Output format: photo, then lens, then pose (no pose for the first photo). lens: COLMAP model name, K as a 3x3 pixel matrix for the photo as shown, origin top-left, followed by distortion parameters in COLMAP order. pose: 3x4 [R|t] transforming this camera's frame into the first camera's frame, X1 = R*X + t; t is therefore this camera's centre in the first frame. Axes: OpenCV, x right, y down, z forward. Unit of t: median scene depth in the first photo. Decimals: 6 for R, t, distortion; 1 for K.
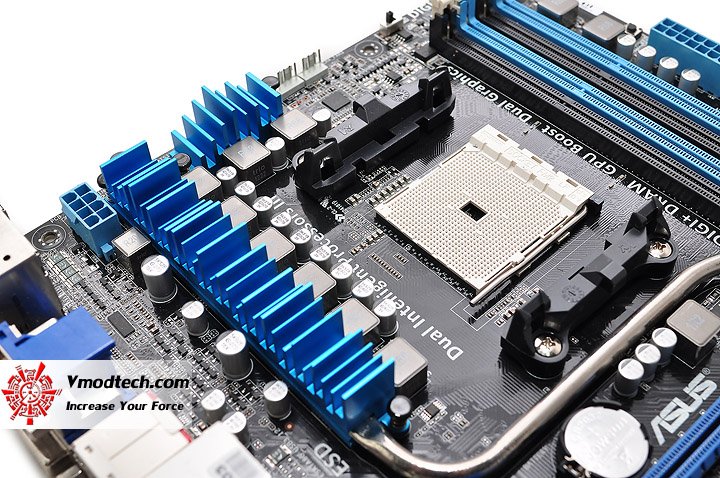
lens RADIAL K [[945.5, 0, 360.0], [0, 945.5, 239.0], [0, 0, 1]] dist [-0.073987, 0.069453]
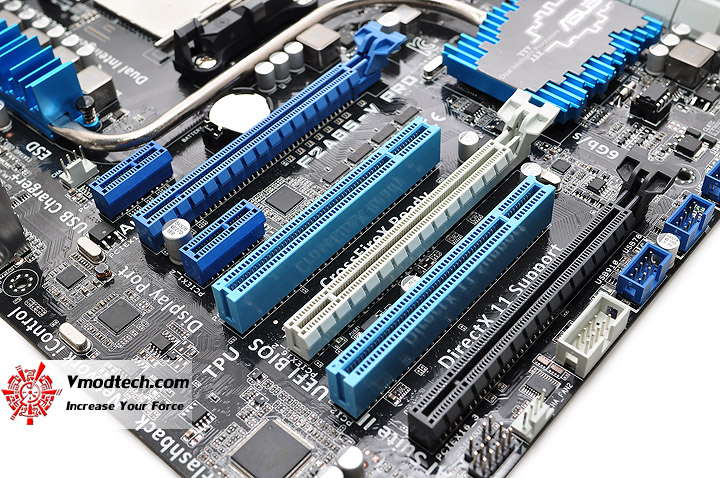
lens RADIAL K [[945.5, 0, 360.0], [0, 945.5, 239.0], [0, 0, 1]] dist [-0.073987, 0.069453]
pose [[0.993306, -0.087158, 0.075802, 0.252995], [0.088422, 0.995992, -0.013473, 0.343713], [-0.074323, 0.020086, 0.997032, -0.278156]]
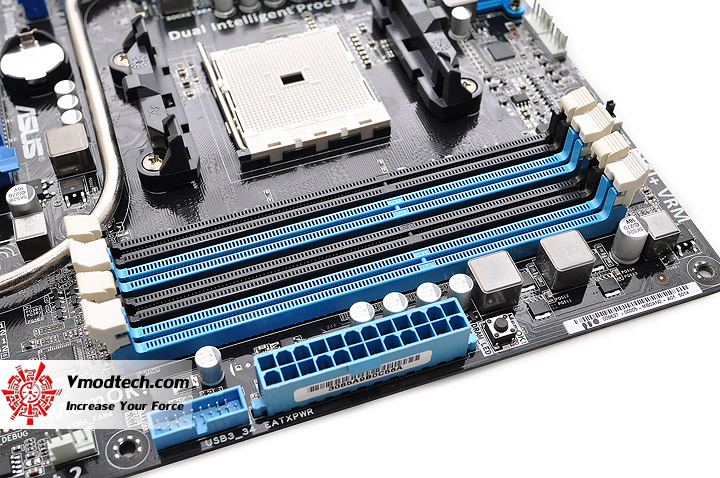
lens RADIAL K [[945.5, 0, 360.0], [0, 945.5, 239.0], [0, 0, 1]] dist [-0.073987, 0.069453]
pose [[-0.380206, 0.740313, -0.554419, 0.806246], [-0.685541, 0.176822, 0.706235, -0.791589], [0.620868, 0.648592, 0.440286, 0.698958]]
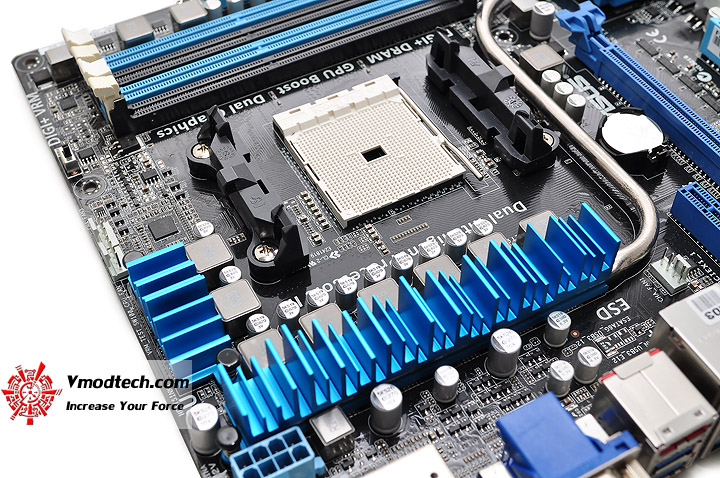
lens RADIAL K [[945.5, 0, 360.0], [0, 945.5, 239.0], [0, 0, 1]] dist [-0.073987, 0.069453]
pose [[0.236955, -0.712470, 0.660484, -0.656875], [0.730203, 0.579041, 0.362650, -0.372209], [-0.640824, 0.396356, 0.657454, 0.345820]]
